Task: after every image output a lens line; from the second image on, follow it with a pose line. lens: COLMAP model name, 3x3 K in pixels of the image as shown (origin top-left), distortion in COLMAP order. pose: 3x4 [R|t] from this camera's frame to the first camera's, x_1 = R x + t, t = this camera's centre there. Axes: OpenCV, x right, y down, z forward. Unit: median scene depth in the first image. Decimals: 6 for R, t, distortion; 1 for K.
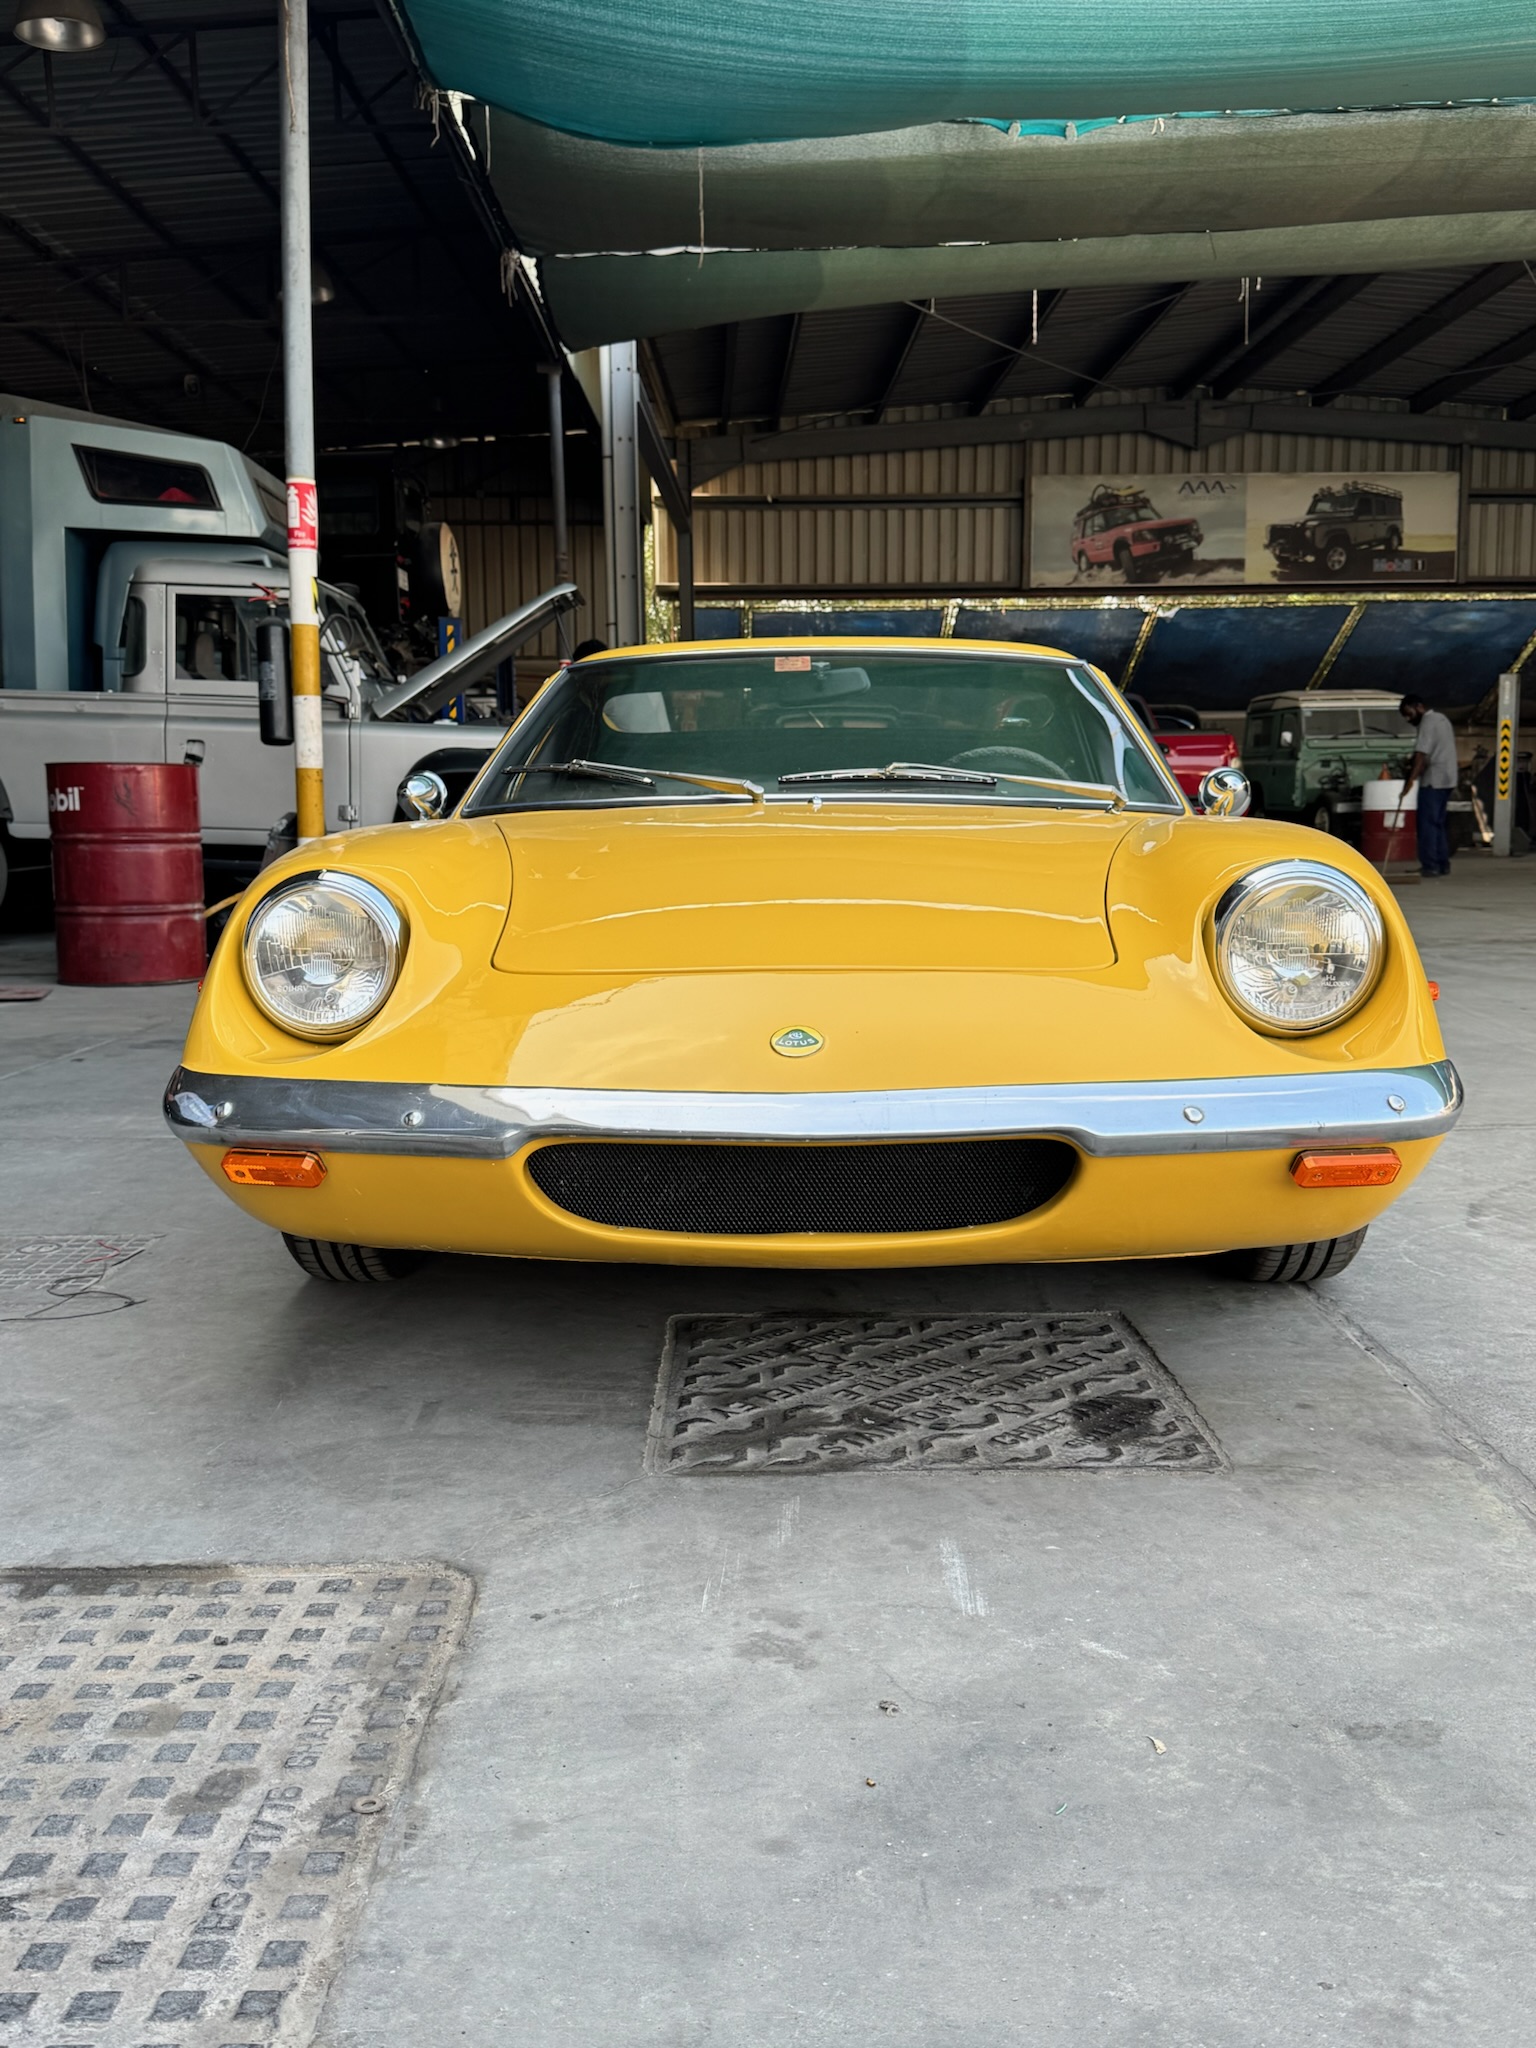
lens RADIAL K [[1862.3, 0, 767.5], [0, 1862.3, 1021.0], [0, 0, 1]] dist [0.006087, 0.000000]
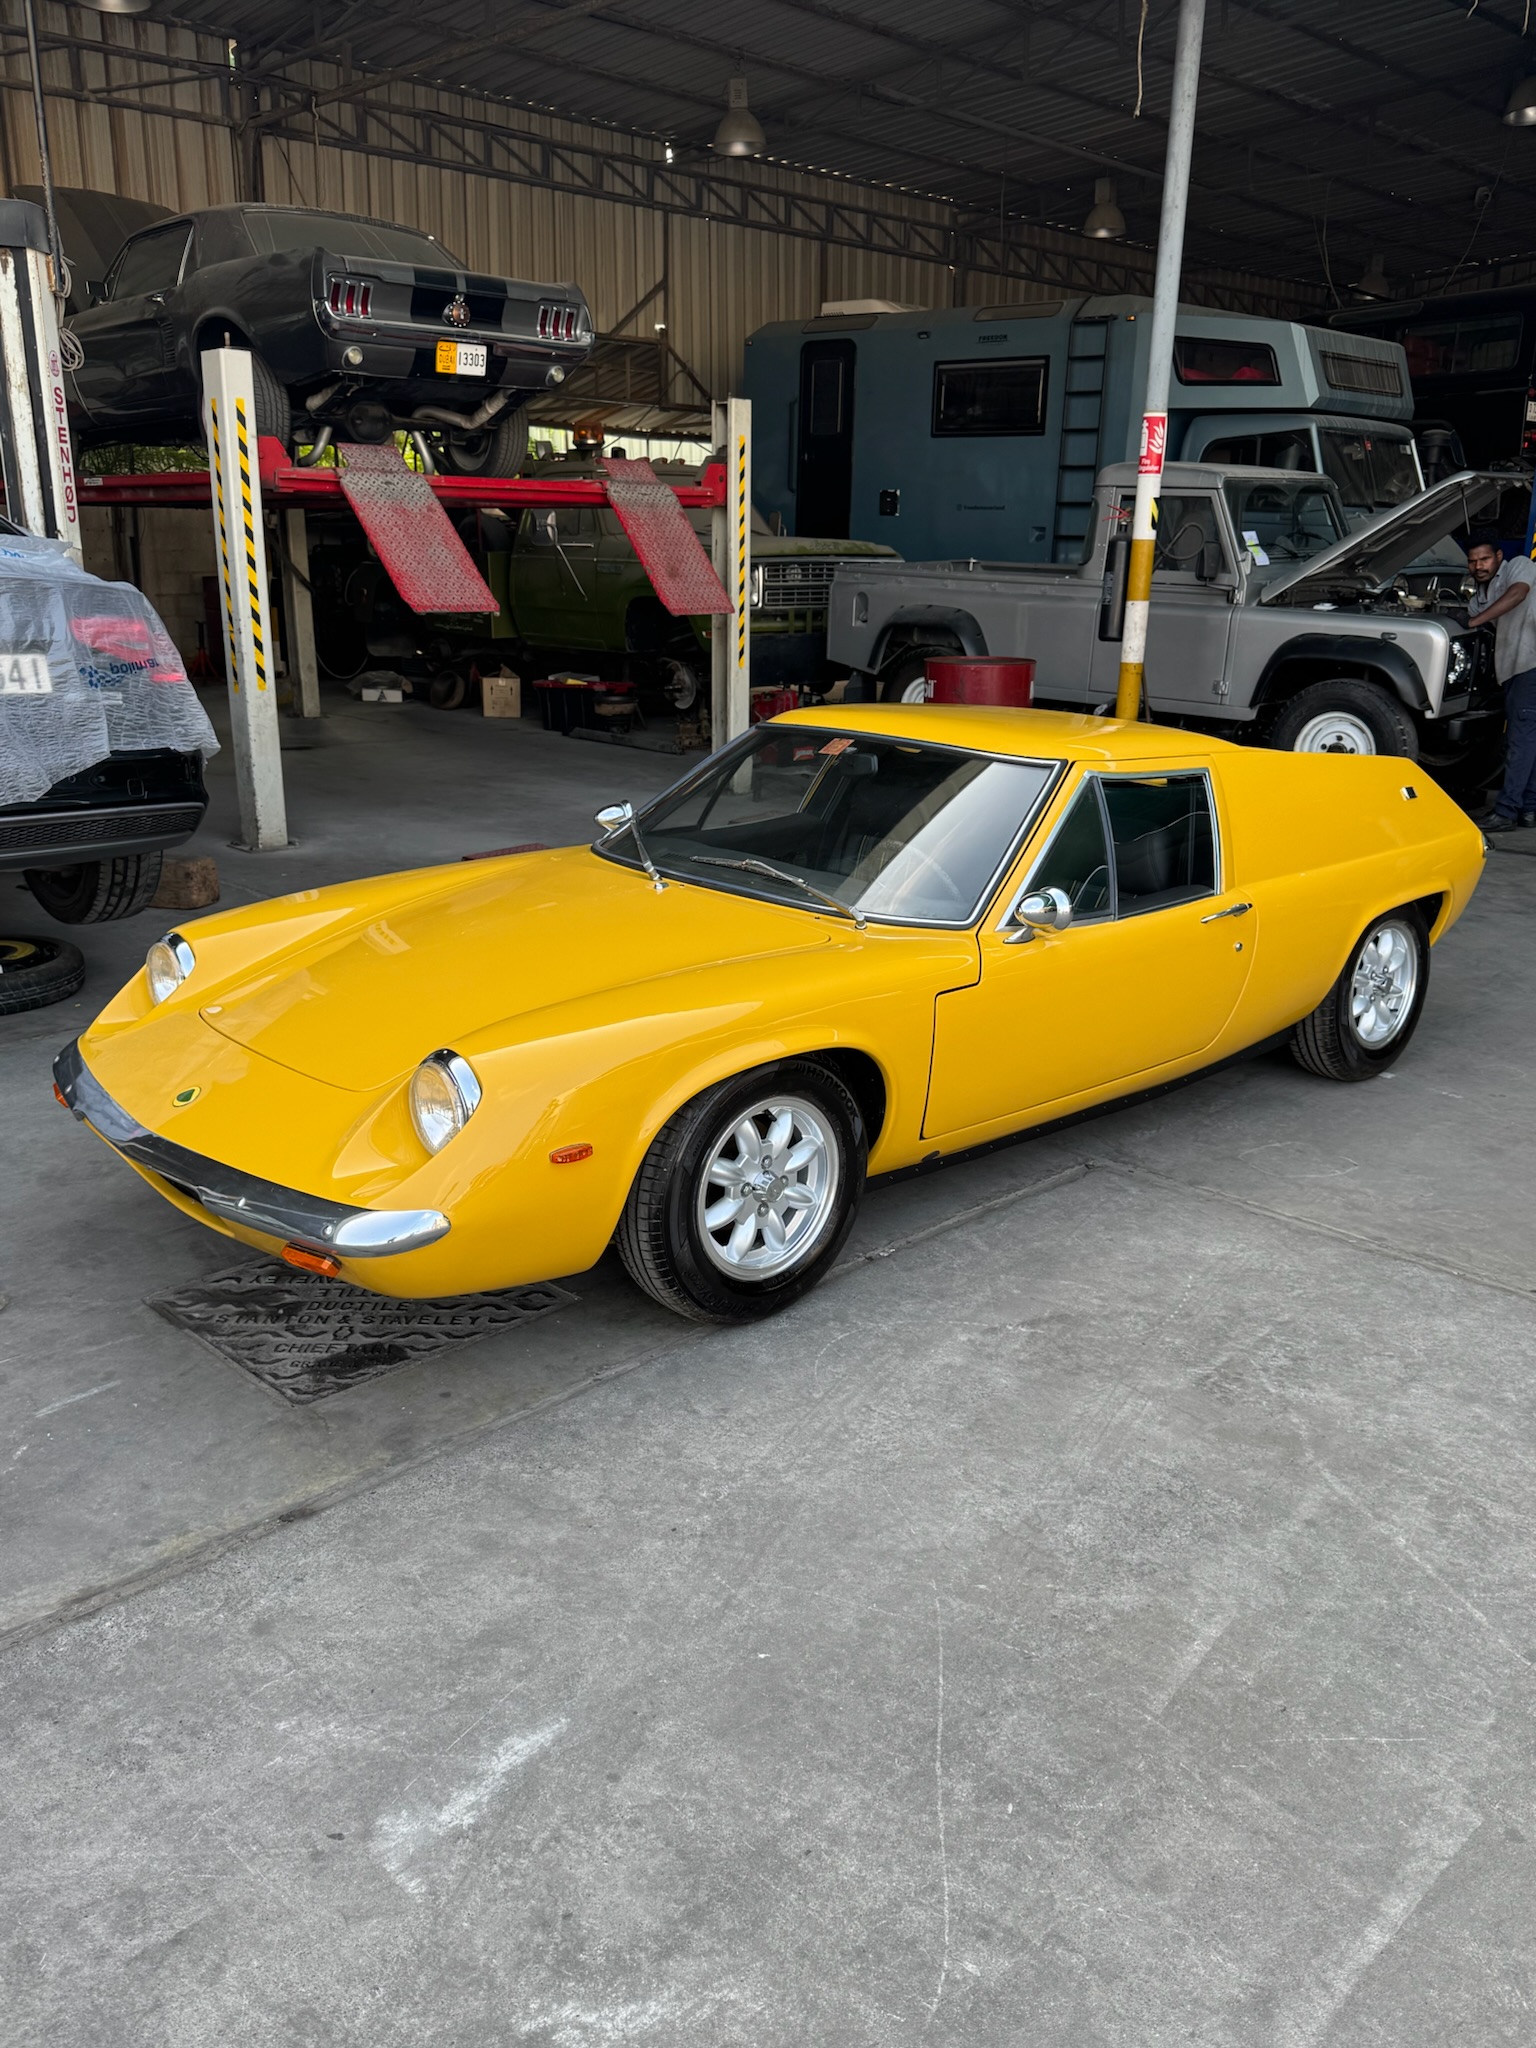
lens RADIAL K [[1607.5, 0, 768.1], [0, 1607.5, 1029.8], [0, 0, 1]] dist [-0.000150, 0.000389]
pose [[0.686670, 0.212453, -0.695233, 0.375802], [-0.079340, 0.972532, 0.218829, -0.113743], [0.722627, -0.095103, 0.684664, 0.085158]]
